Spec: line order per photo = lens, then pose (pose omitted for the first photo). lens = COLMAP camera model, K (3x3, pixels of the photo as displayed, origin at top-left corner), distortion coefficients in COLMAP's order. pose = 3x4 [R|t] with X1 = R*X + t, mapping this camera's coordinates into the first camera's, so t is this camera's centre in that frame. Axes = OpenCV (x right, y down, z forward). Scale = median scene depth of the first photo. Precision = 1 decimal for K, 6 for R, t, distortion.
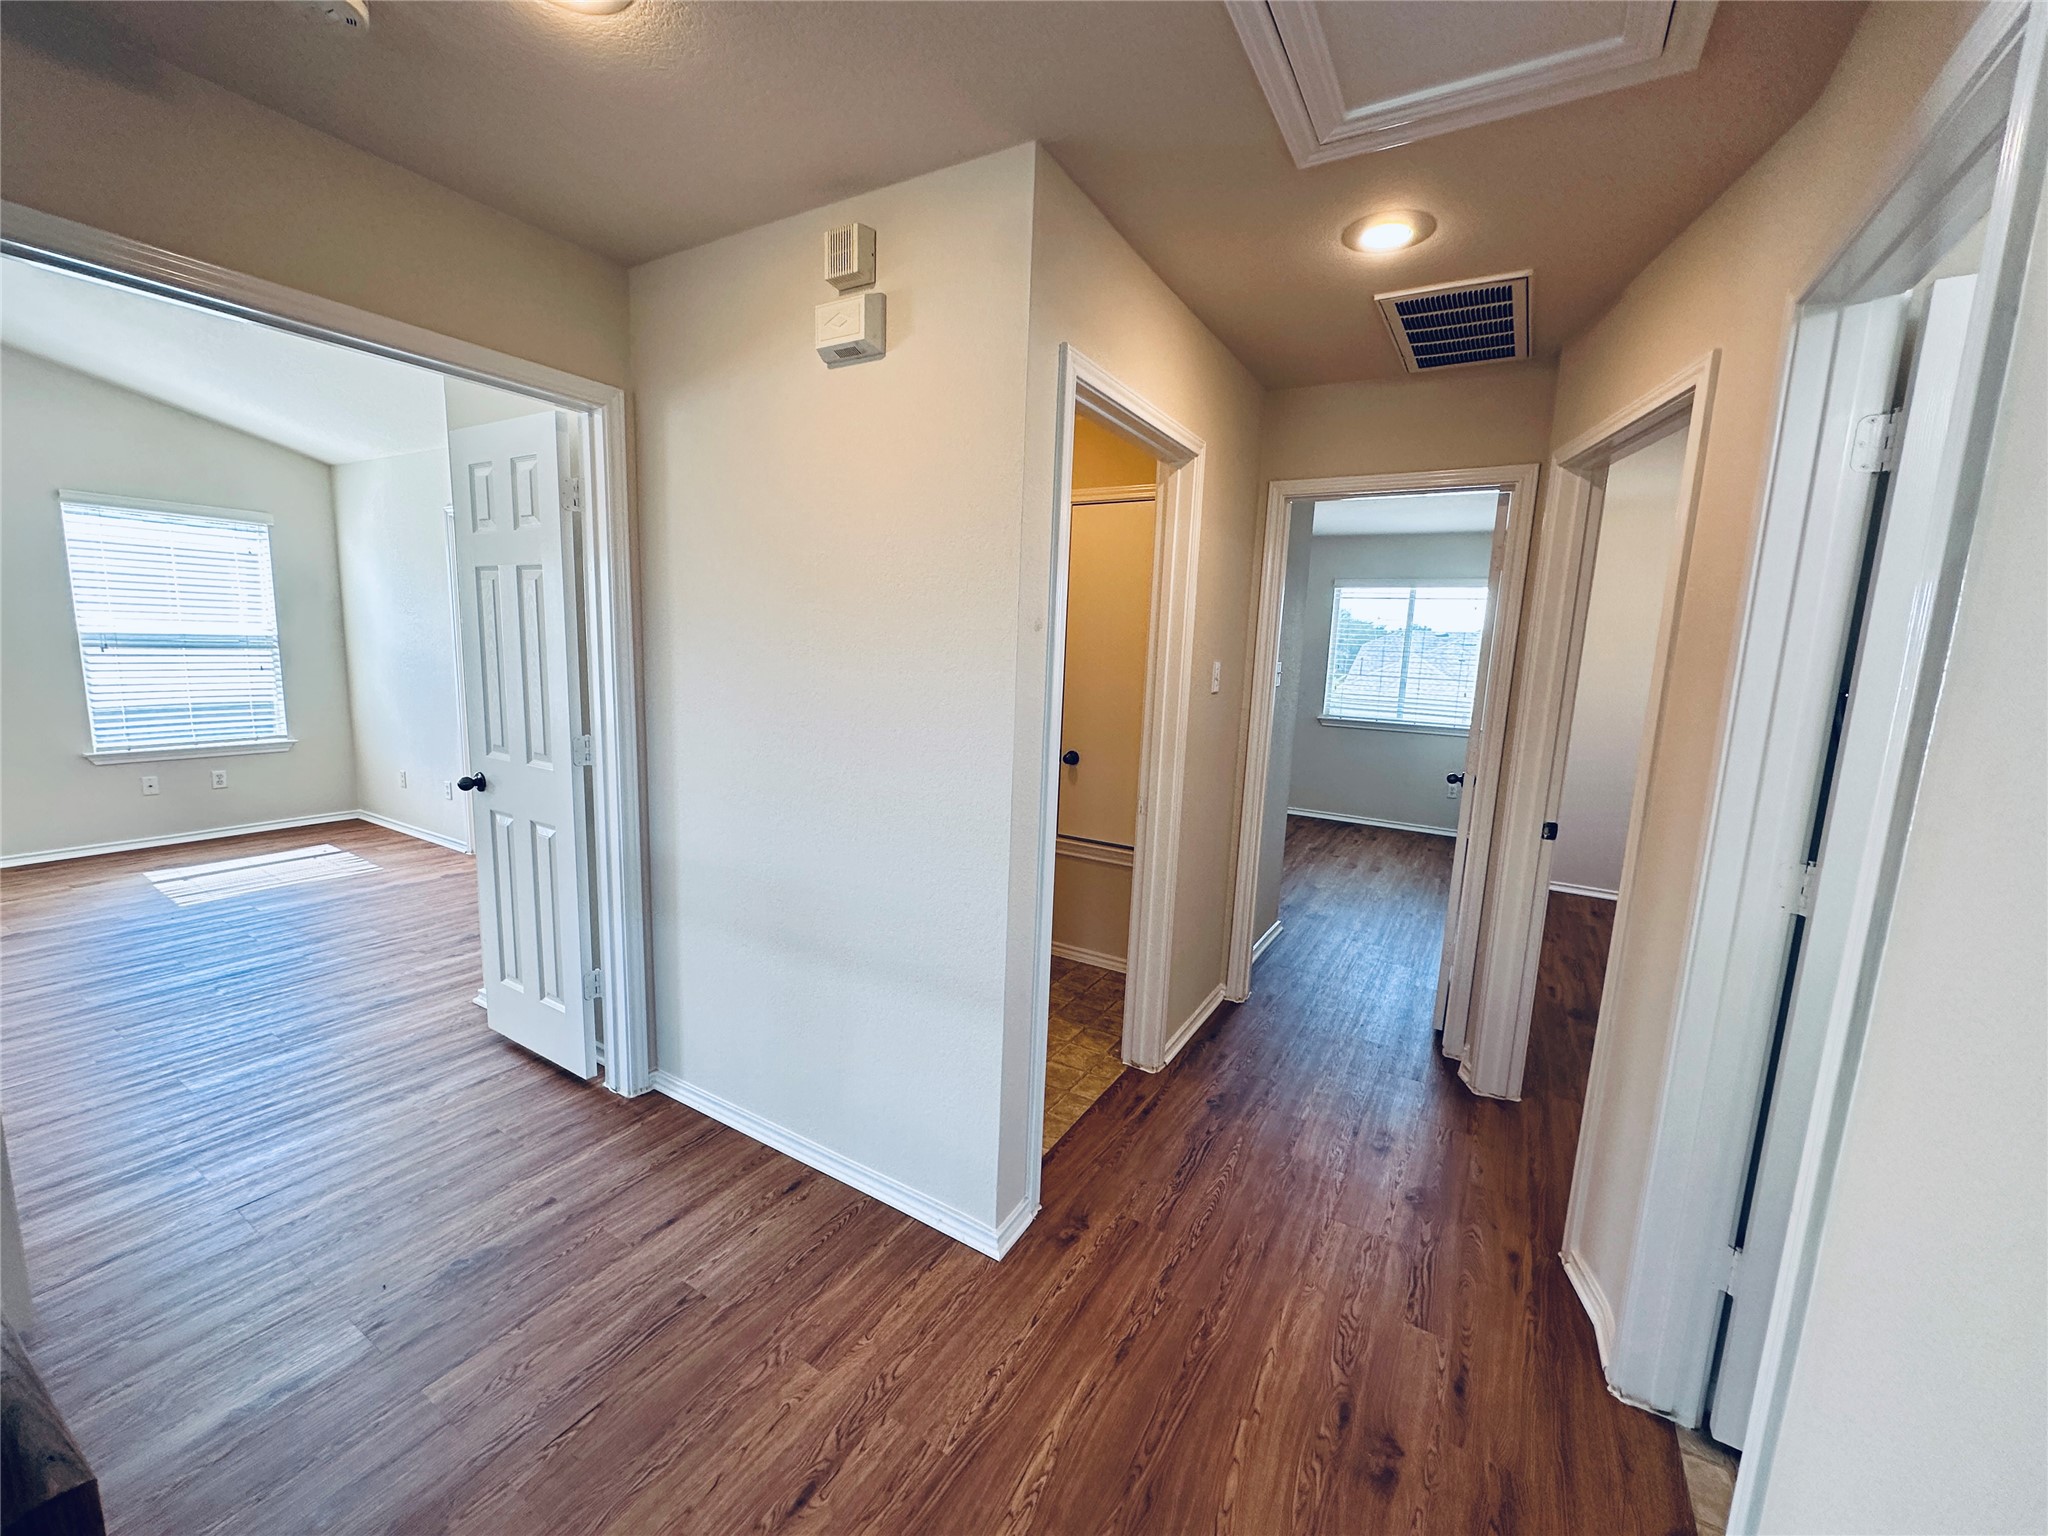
lens RADIAL K [[818.3, 0, 1027.1], [0, 818.3, 764.1], [0, 0, 1]] dist [0.001084, -0.000014]
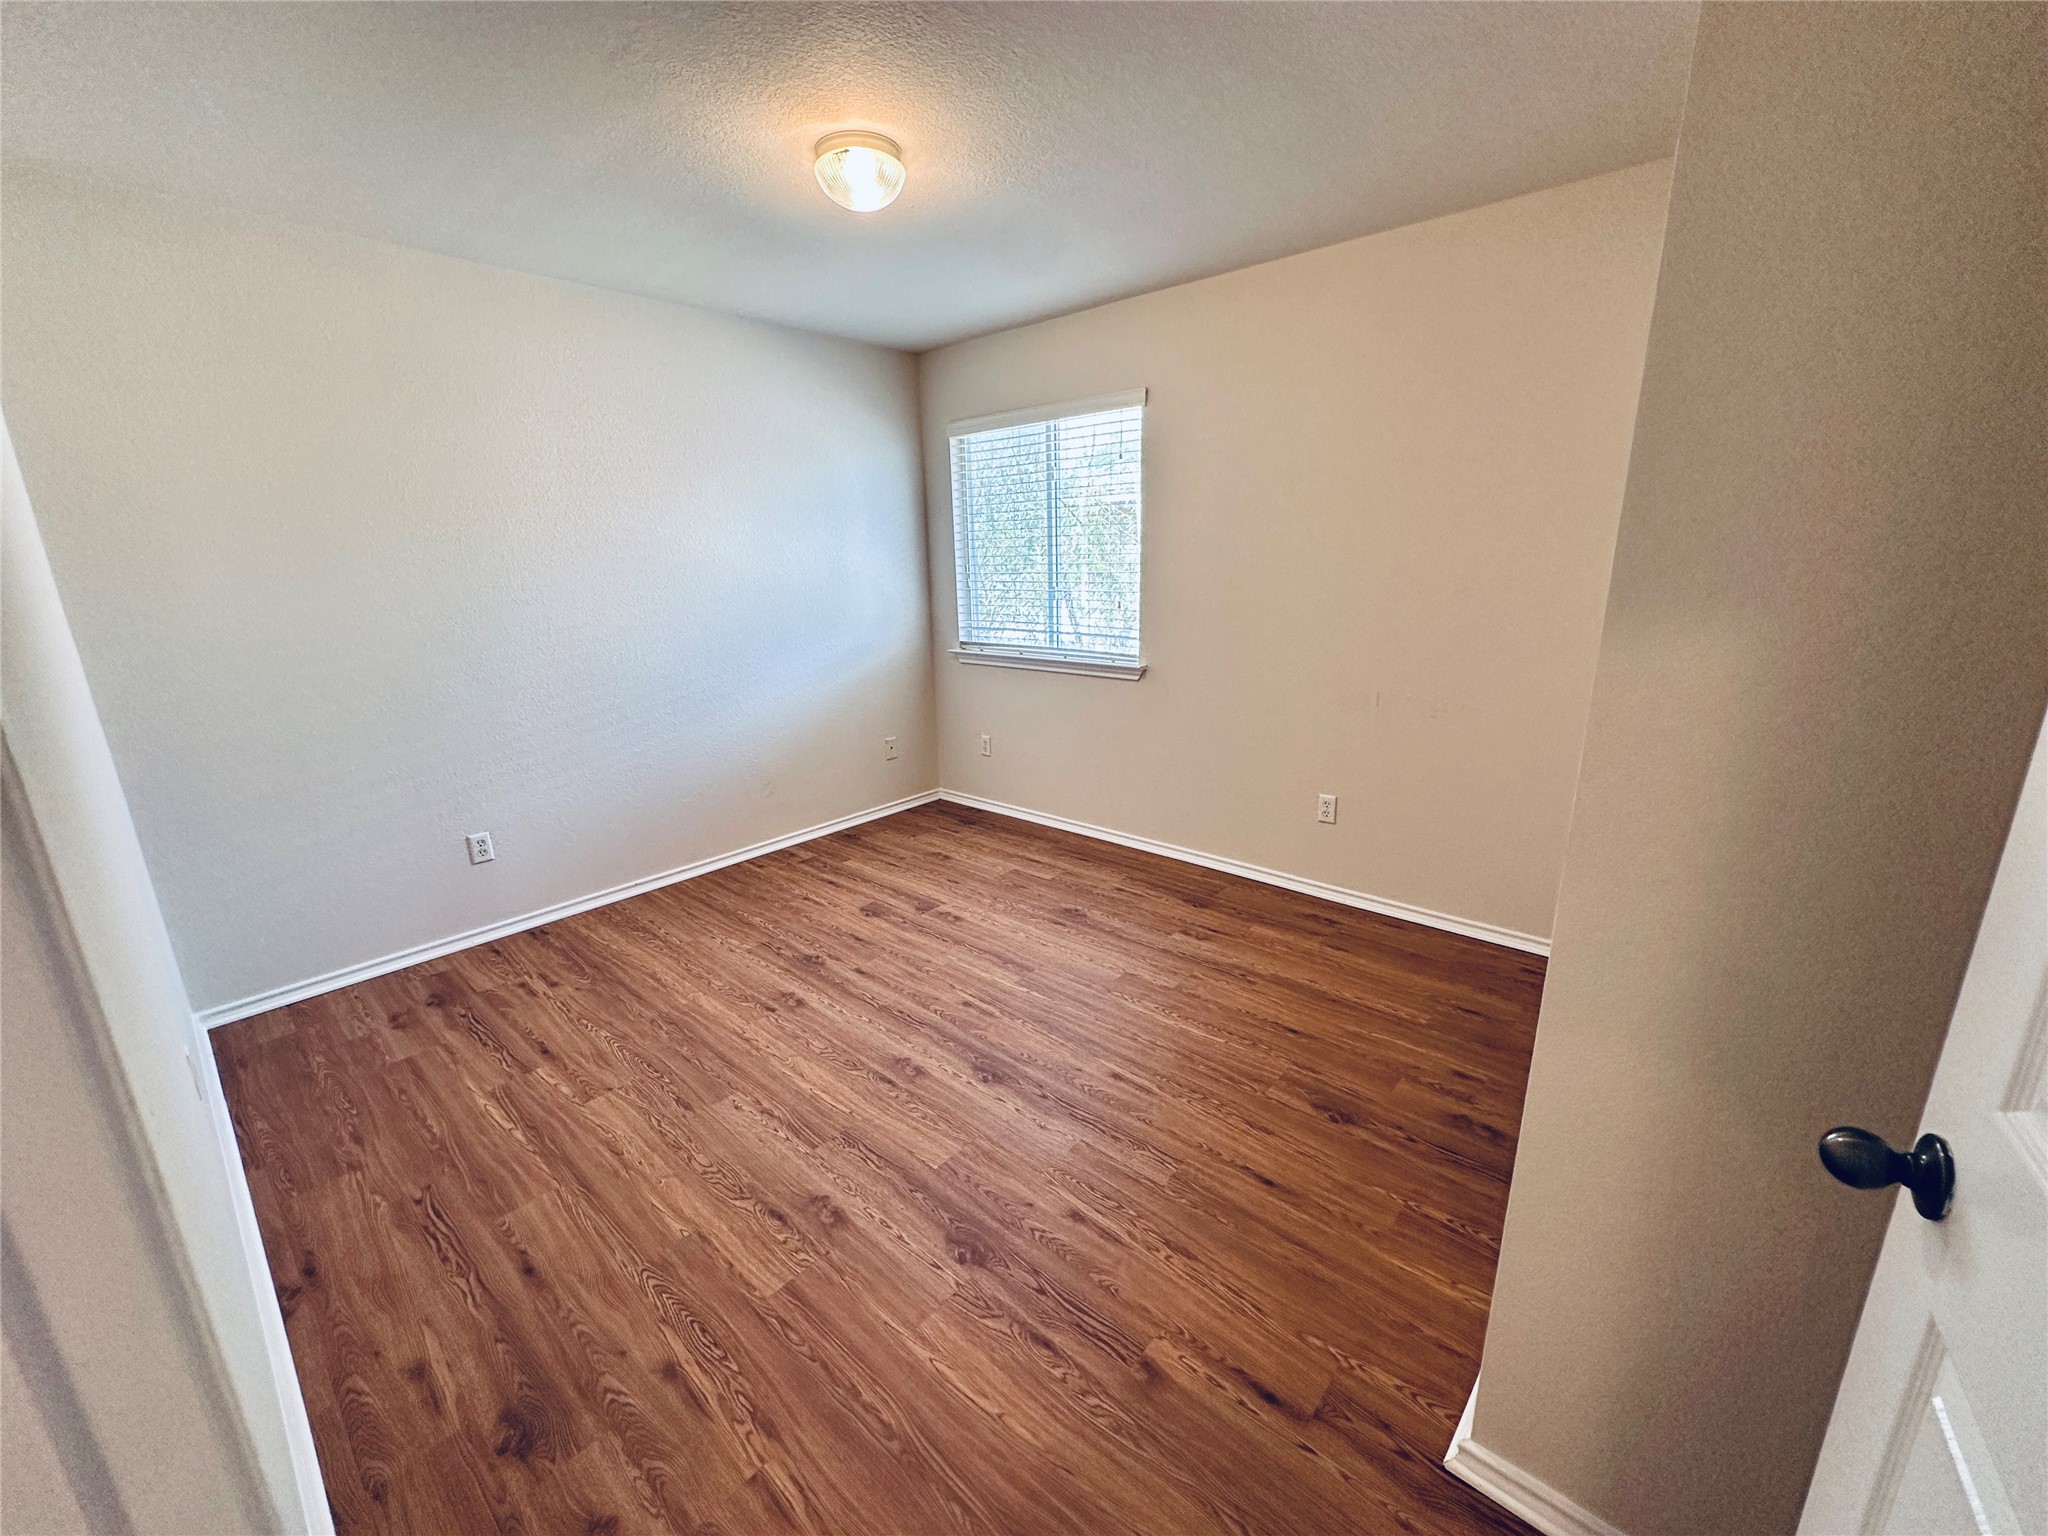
lens RADIAL K [[818.3, 0, 1022.6], [0, 818.3, 765.1], [0, 0, 1]] dist [0.001084, -0.000014]
pose [[0.197949, -0.288648, 0.936749, 0.442639], [0.175575, 0.950645, 0.255828, -0.066661], [-0.964360, 0.113829, 0.238859, 0.632728]]
